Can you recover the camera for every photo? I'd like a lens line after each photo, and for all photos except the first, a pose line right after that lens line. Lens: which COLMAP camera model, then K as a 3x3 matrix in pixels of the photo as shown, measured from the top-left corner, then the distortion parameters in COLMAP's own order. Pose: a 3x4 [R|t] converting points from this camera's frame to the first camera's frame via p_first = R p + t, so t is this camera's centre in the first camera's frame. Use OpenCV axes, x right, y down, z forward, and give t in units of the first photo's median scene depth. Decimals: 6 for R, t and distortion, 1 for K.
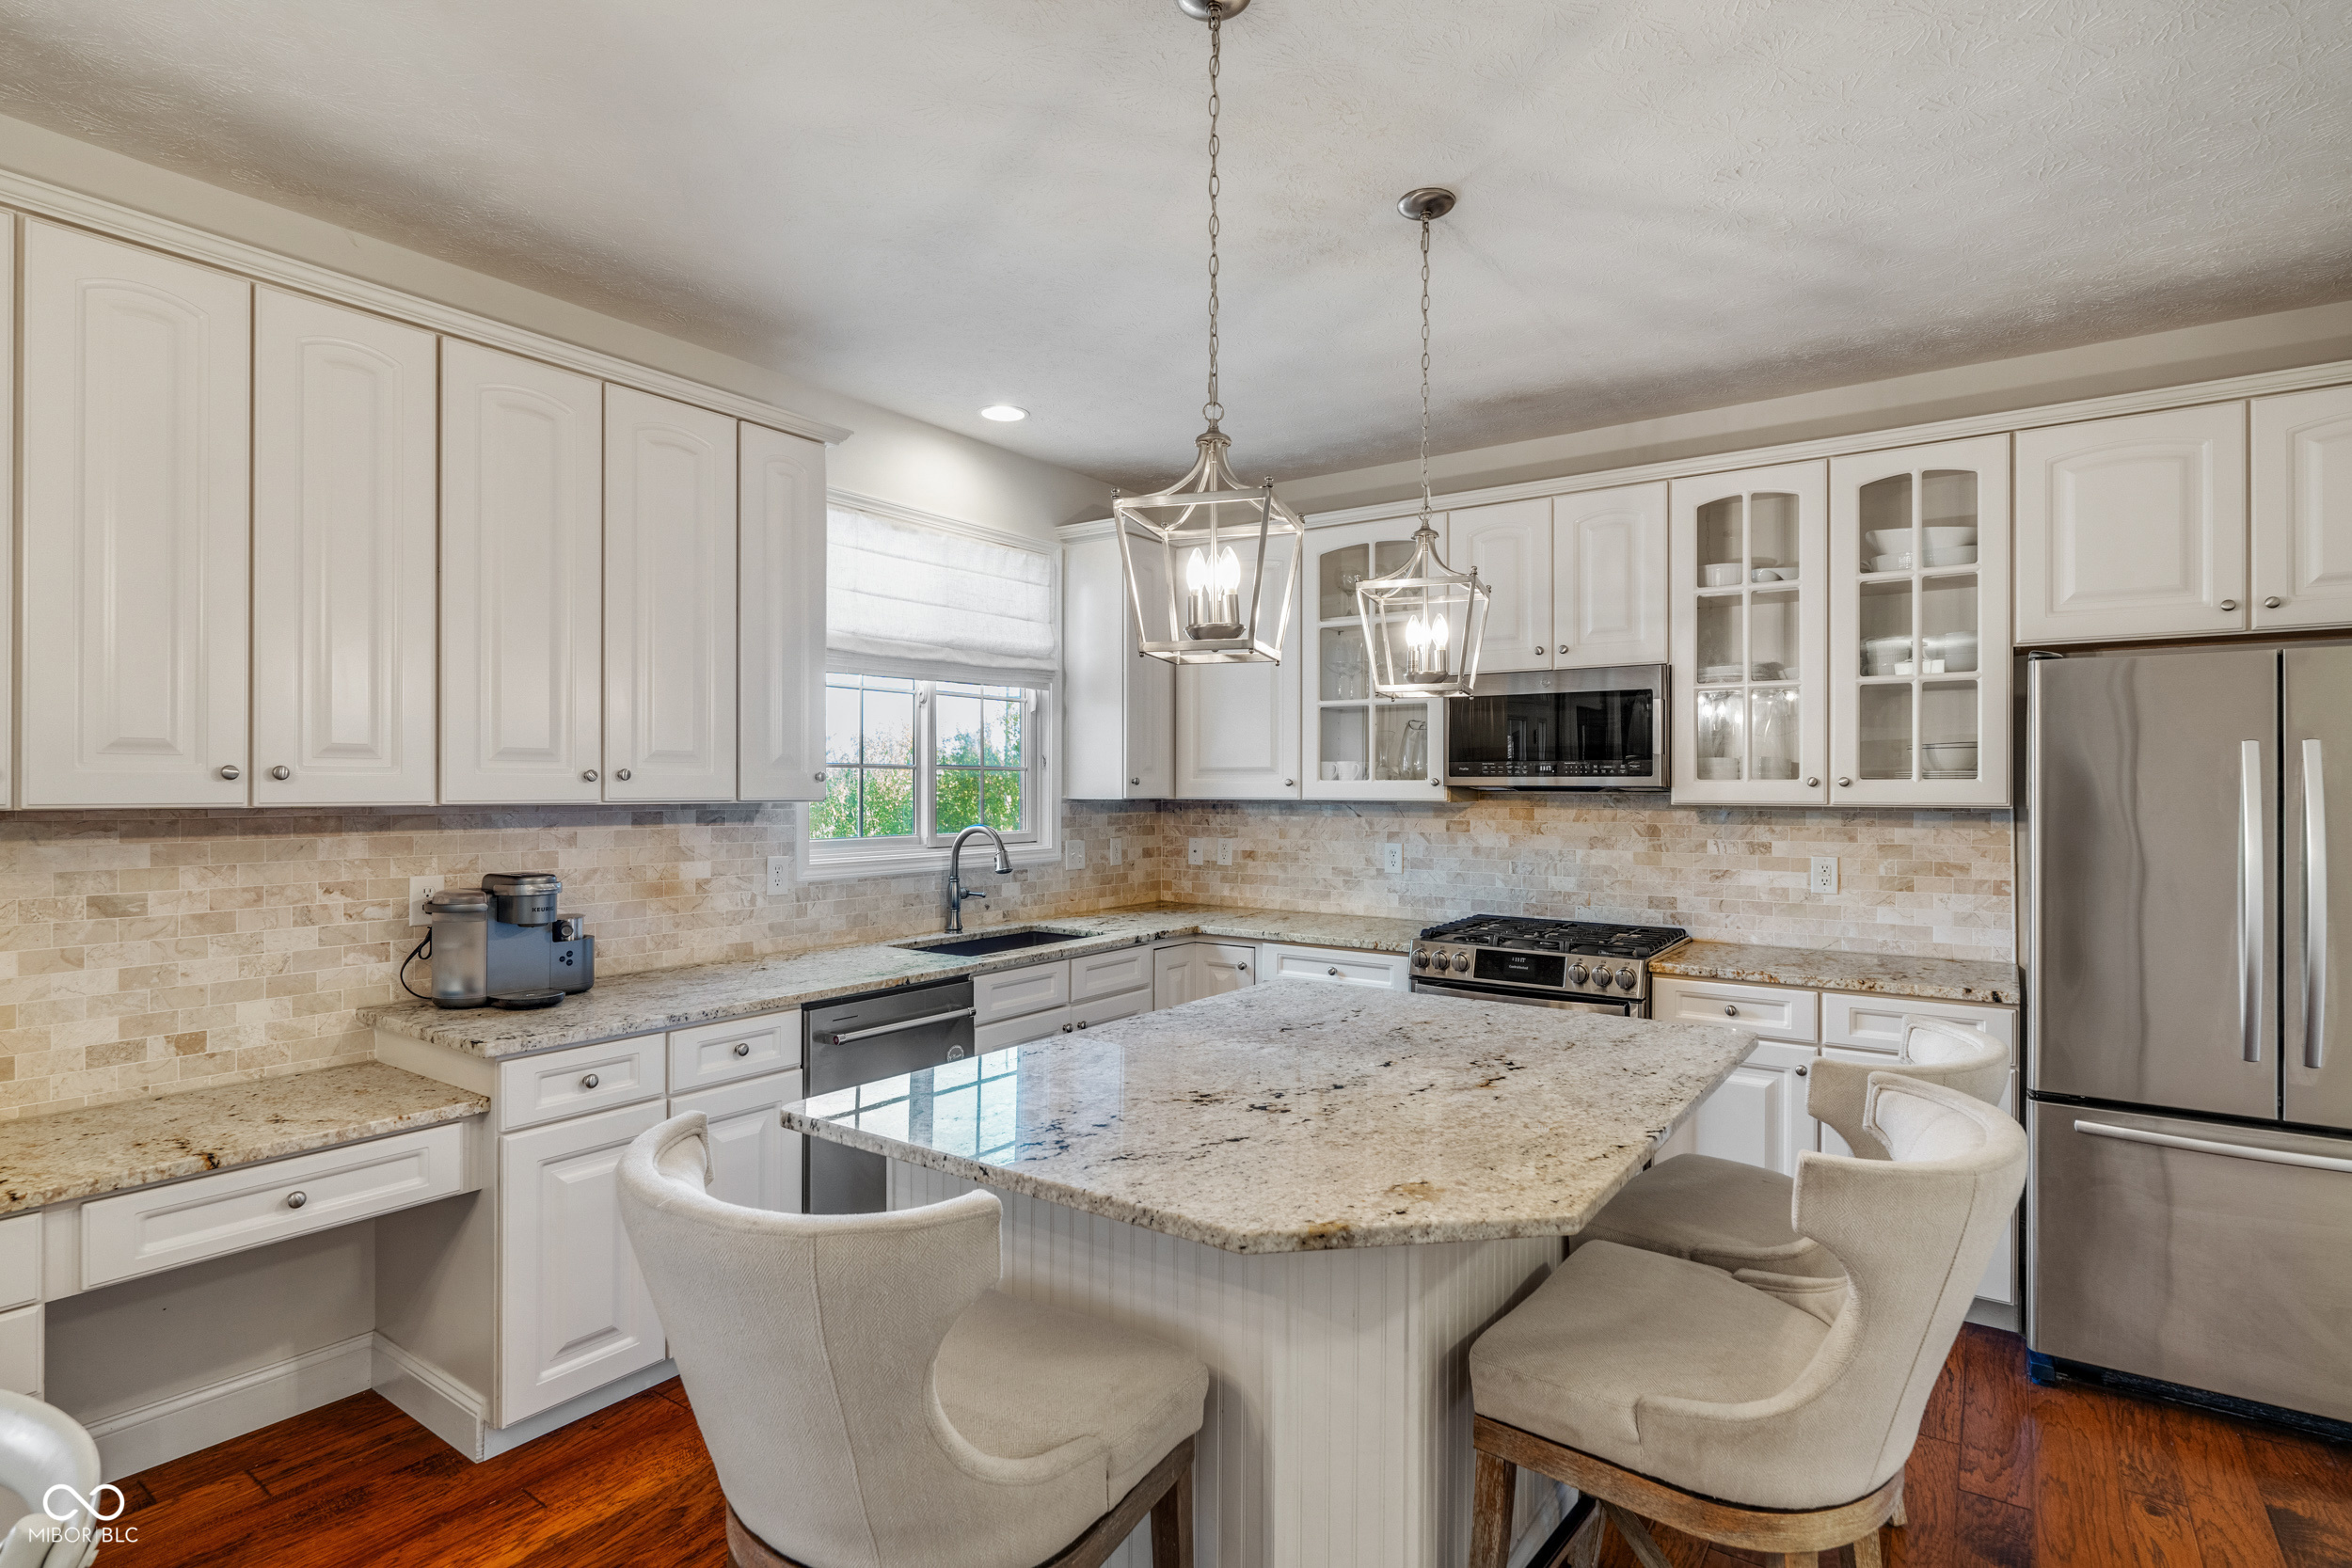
lens RADIAL K [[1167.0, 0, 1183.6], [0, 1167.0, 787.1], [0, 0, 1]] dist [-0.002602, -0.001509]
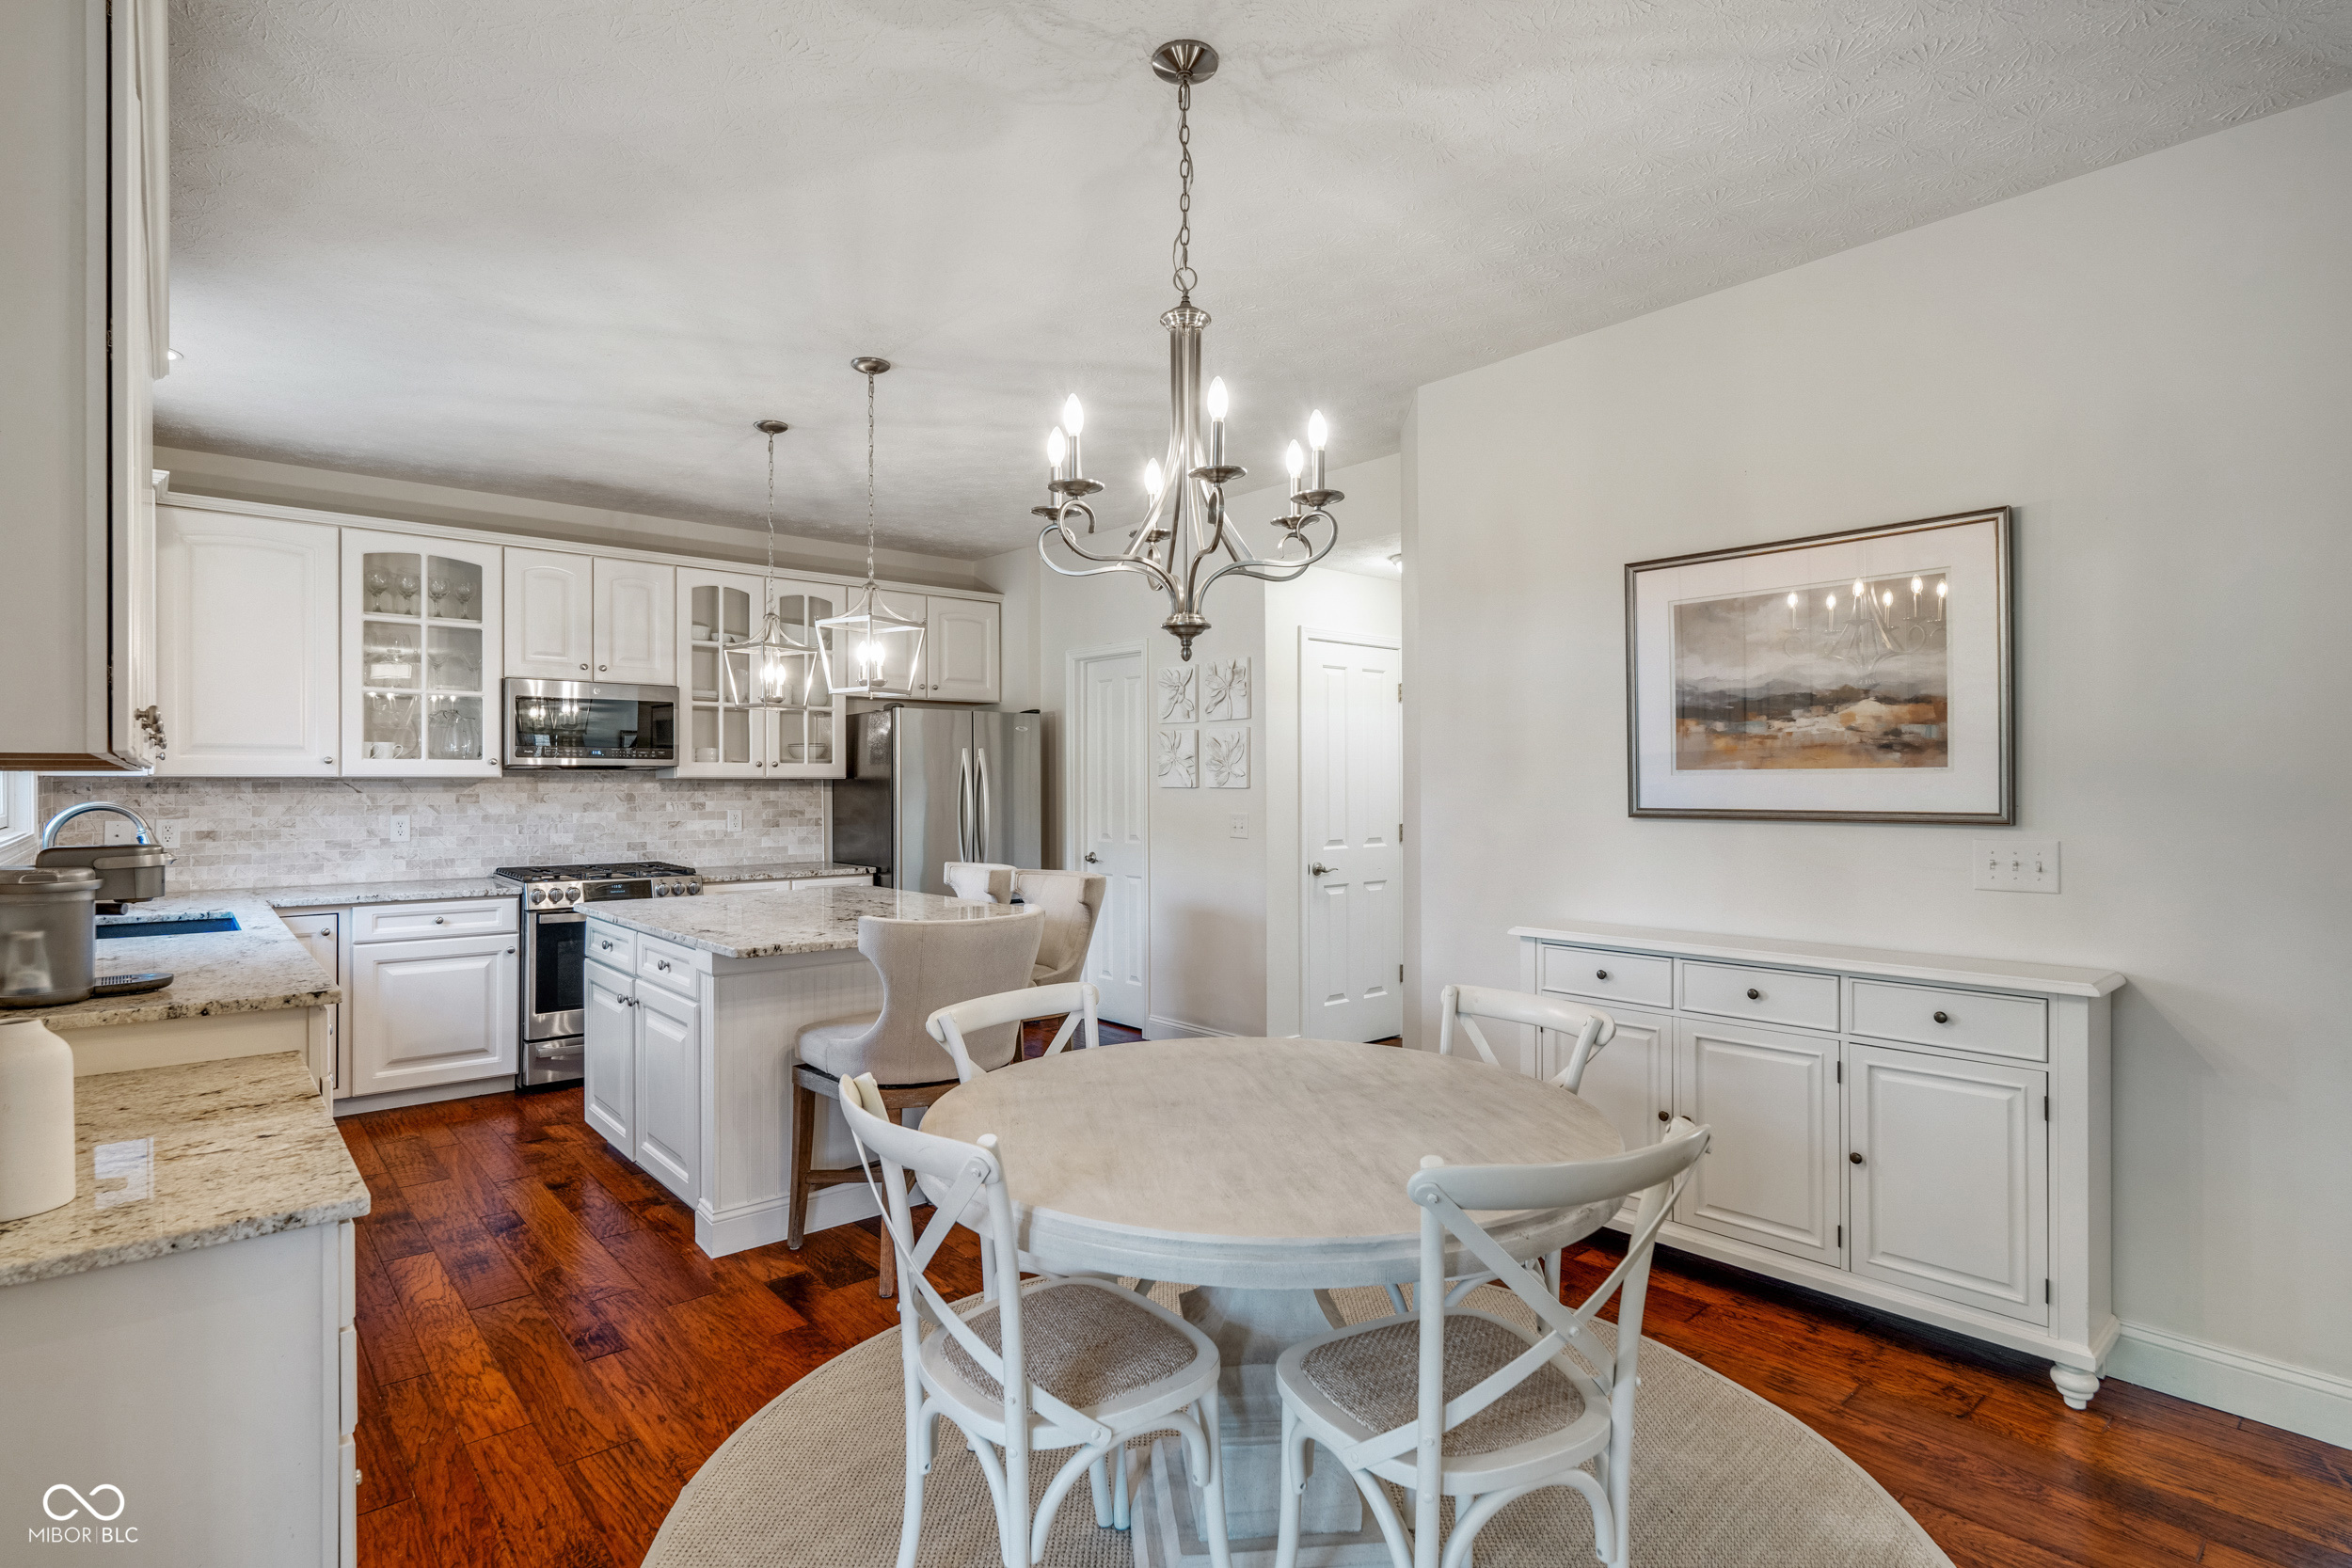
lens RADIAL K [[1167.0, 0, 1178.7], [0, 1167.0, 777.8], [0, 0, 1]] dist [-0.002602, -0.001509]
pose [[0.233773, 0.000386, 0.972291, -0.819863], [0.000944, 0.999999, -0.000624, 0.014388], [-0.972291, 0.001064, 0.233772, -0.000363]]
